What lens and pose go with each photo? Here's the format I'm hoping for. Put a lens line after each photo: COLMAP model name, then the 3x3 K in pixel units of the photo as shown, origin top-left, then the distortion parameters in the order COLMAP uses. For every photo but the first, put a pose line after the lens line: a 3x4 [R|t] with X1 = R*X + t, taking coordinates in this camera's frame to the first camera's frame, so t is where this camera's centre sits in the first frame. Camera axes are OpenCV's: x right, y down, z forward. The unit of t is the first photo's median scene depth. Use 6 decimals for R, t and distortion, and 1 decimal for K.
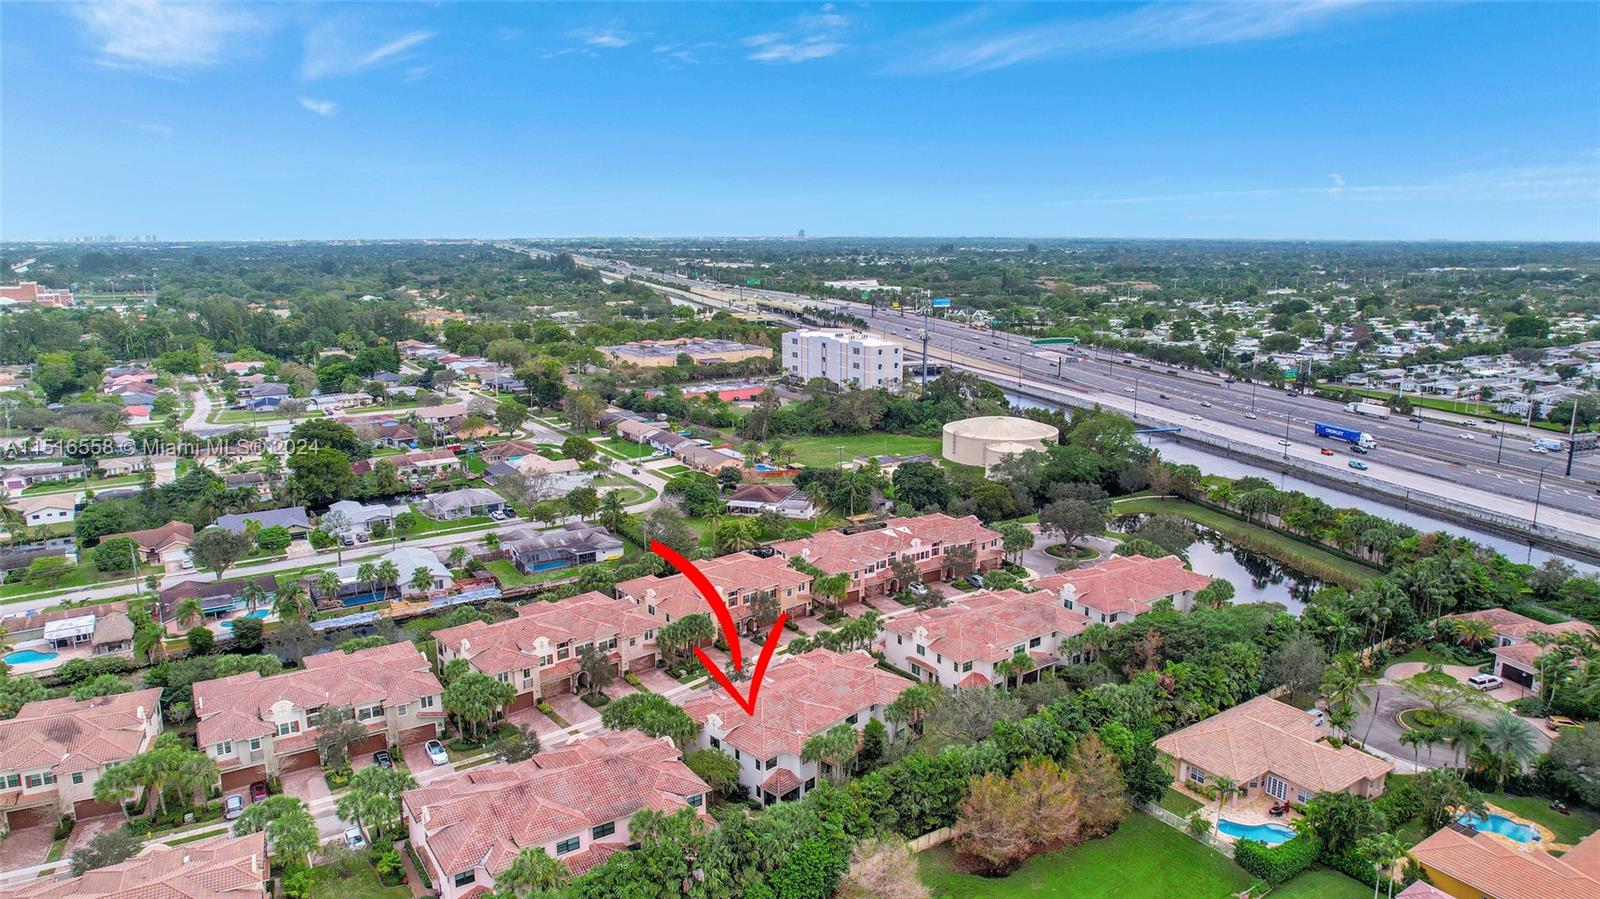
lens RADIAL K [[989.2, 0, 800.0], [0, 989.2, 449.5], [0, 0, 1]] dist [-0.074823, 0.053274]
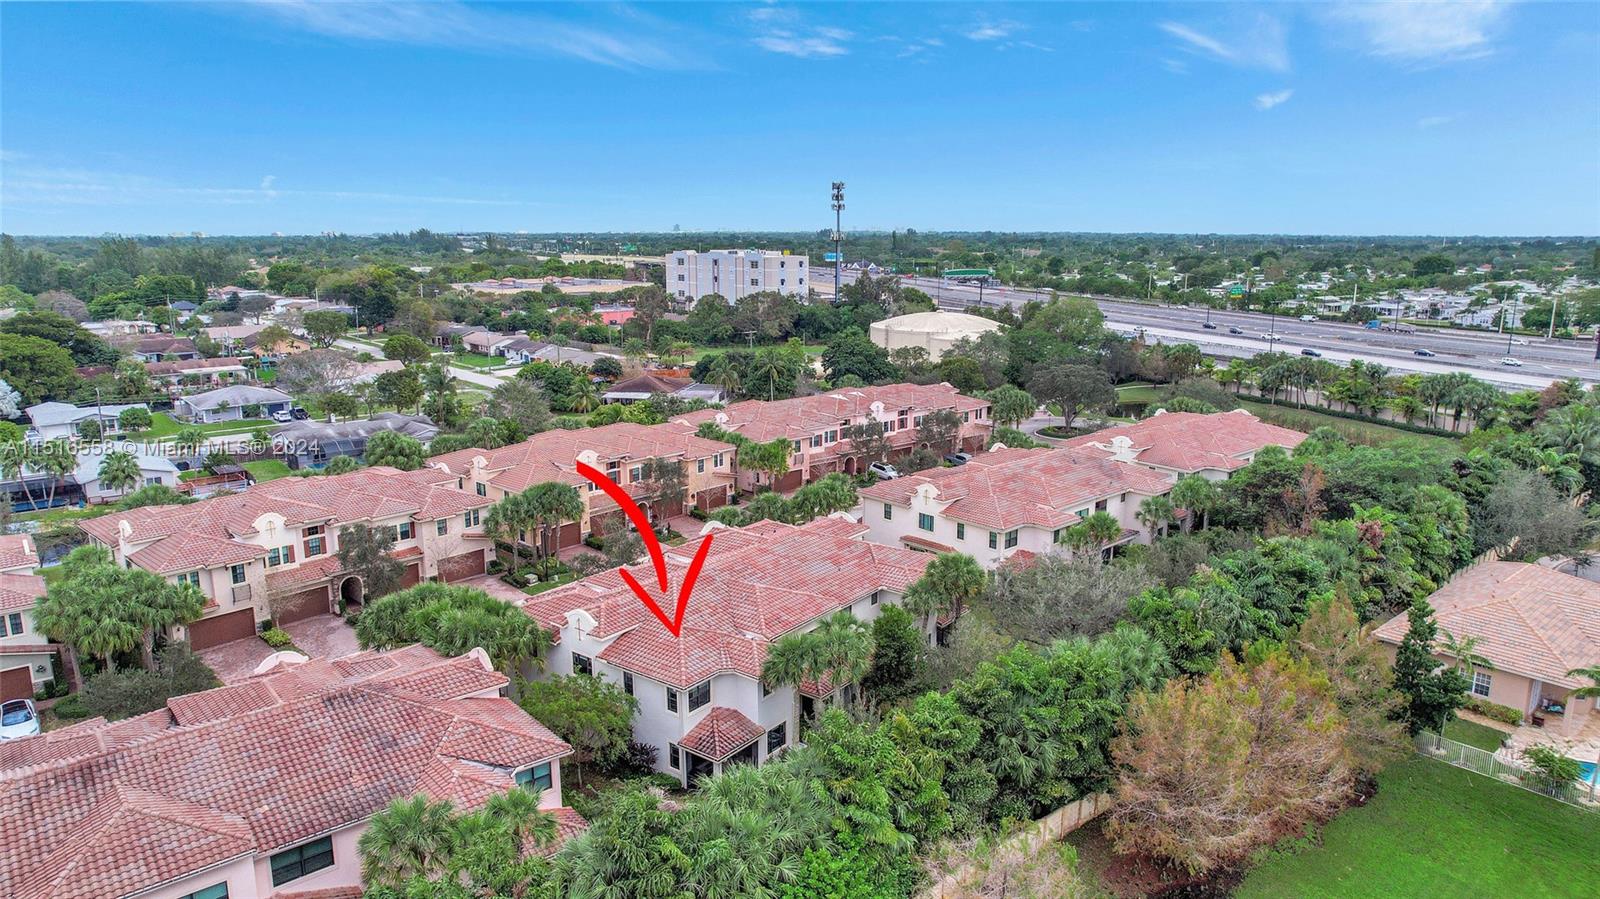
lens RADIAL K [[989.2, 0, 800.0], [0, 989.2, 449.5], [0, 0, 1]] dist [-0.074823, 0.053274]
pose [[0.992416, -0.021289, 0.121069, -0.029372], [0.020919, 0.999772, 0.004327, 0.159064], [-0.121134, -0.001762, 0.992635, 0.413915]]
